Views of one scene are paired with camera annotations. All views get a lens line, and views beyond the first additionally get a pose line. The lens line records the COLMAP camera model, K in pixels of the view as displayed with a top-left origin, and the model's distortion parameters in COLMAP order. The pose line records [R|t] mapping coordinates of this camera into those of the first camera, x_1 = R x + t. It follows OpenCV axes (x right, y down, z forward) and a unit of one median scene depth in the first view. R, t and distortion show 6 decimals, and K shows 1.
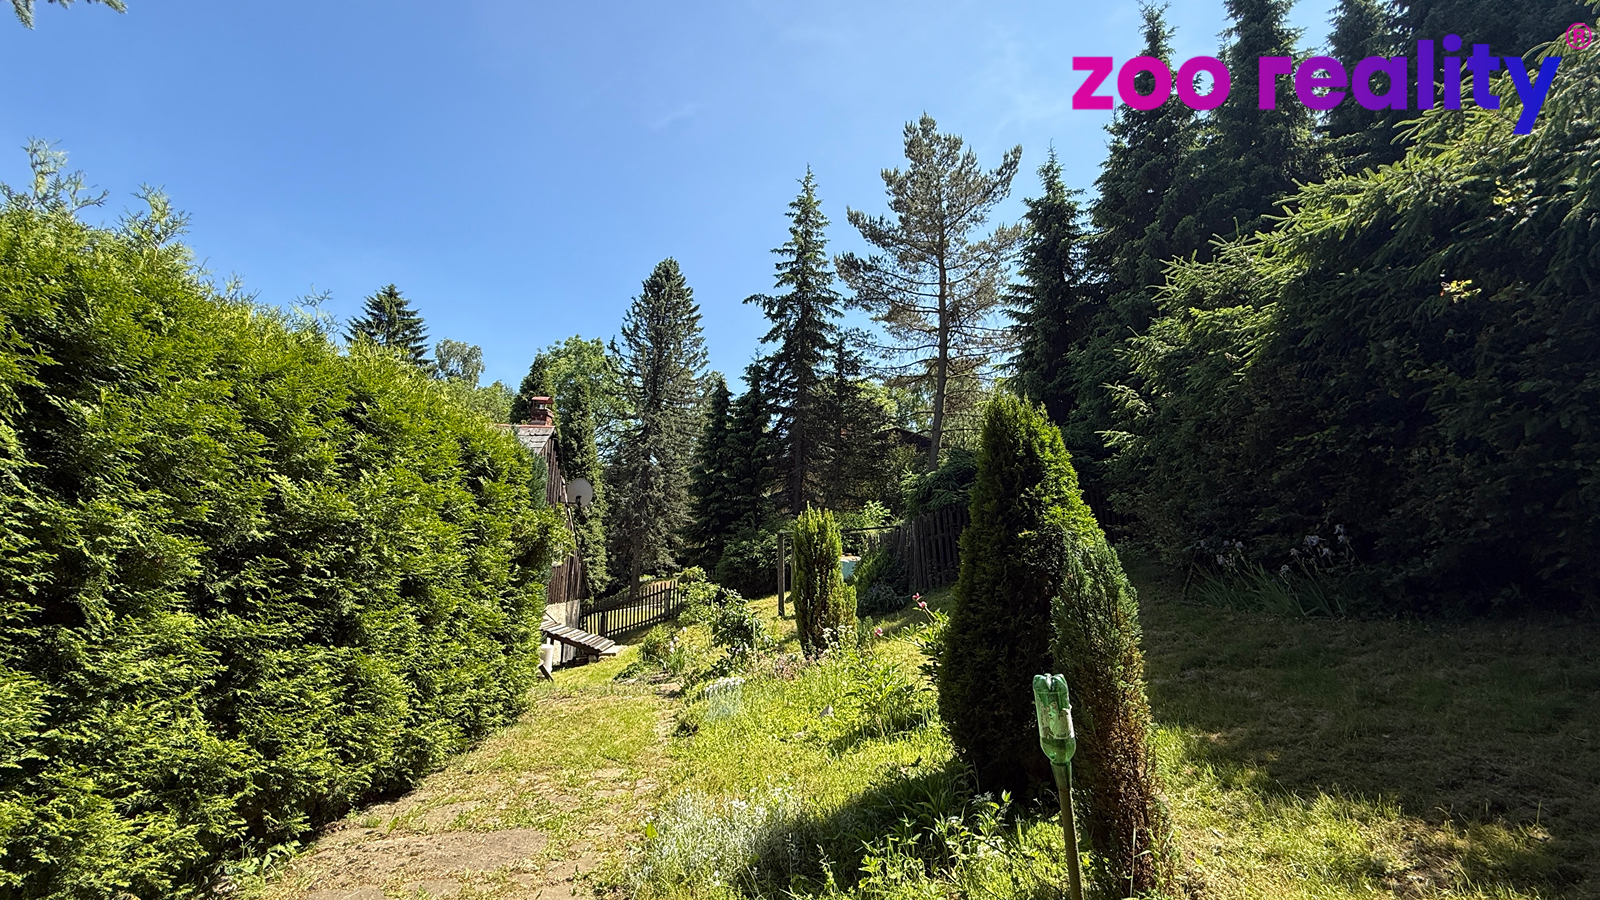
lens RADIAL K [[637.5, 0, 801.6], [0, 637.5, 451.8], [0, 0, 1]] dist [-0.001975, 0.001158]
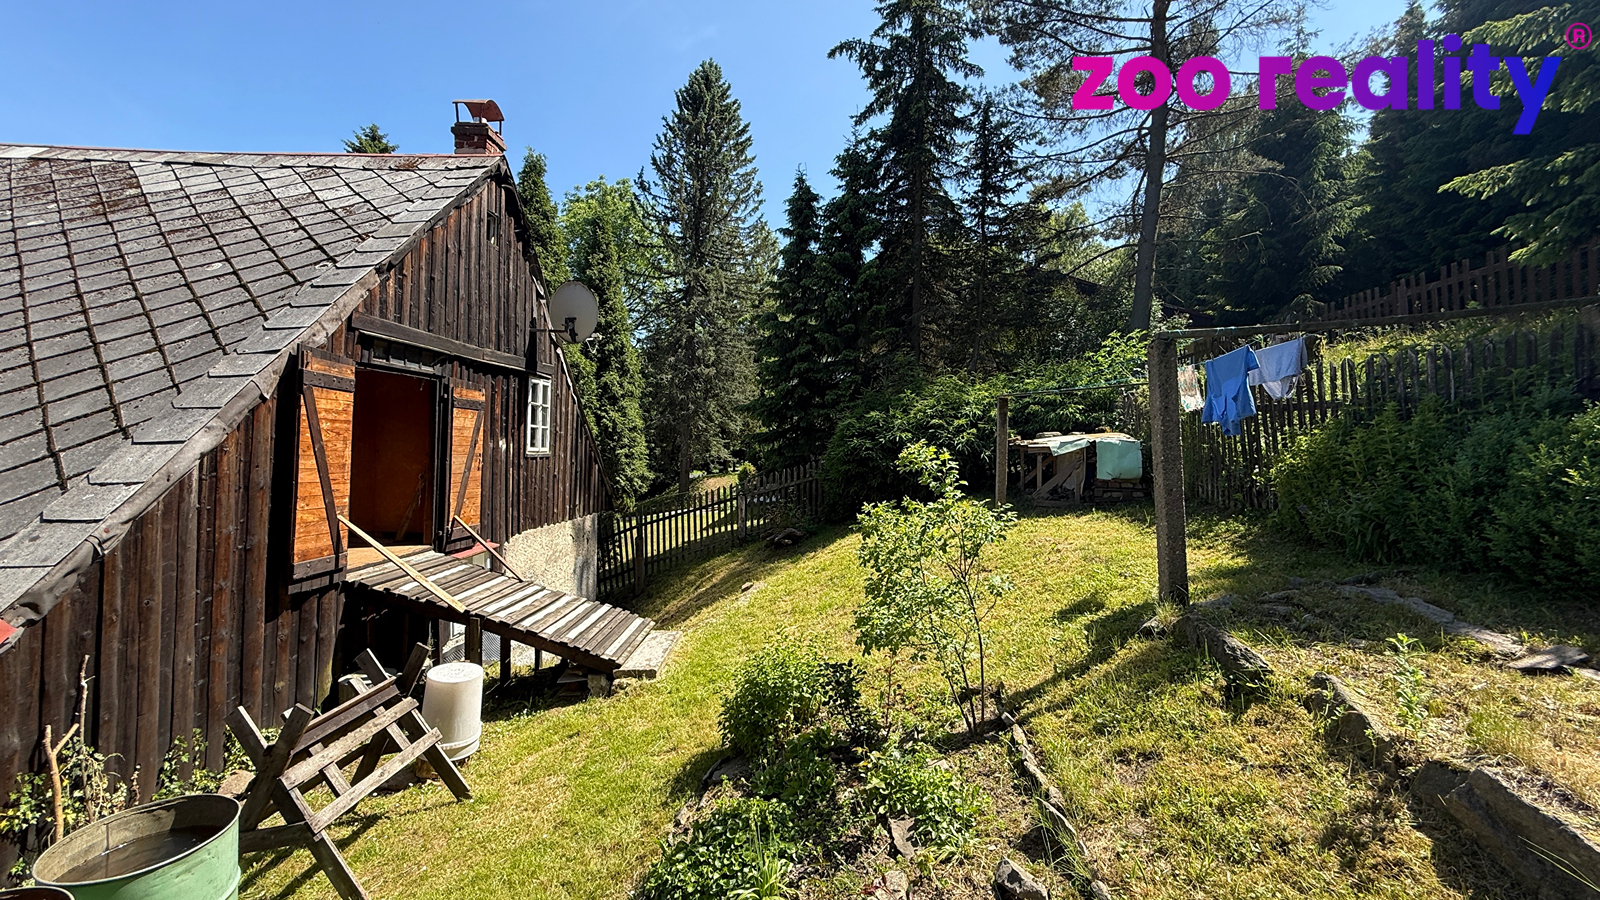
lens RADIAL K [[637.5, 0, 796.5], [0, 637.5, 441.9], [0, 0, 1]] dist [-0.001975, 0.001158]
pose [[0.997230, -0.011776, -0.073436, -0.069721], [0.022492, 0.988901, 0.146863, 0.048796], [0.070892, -0.148108, 0.986427, 0.255995]]
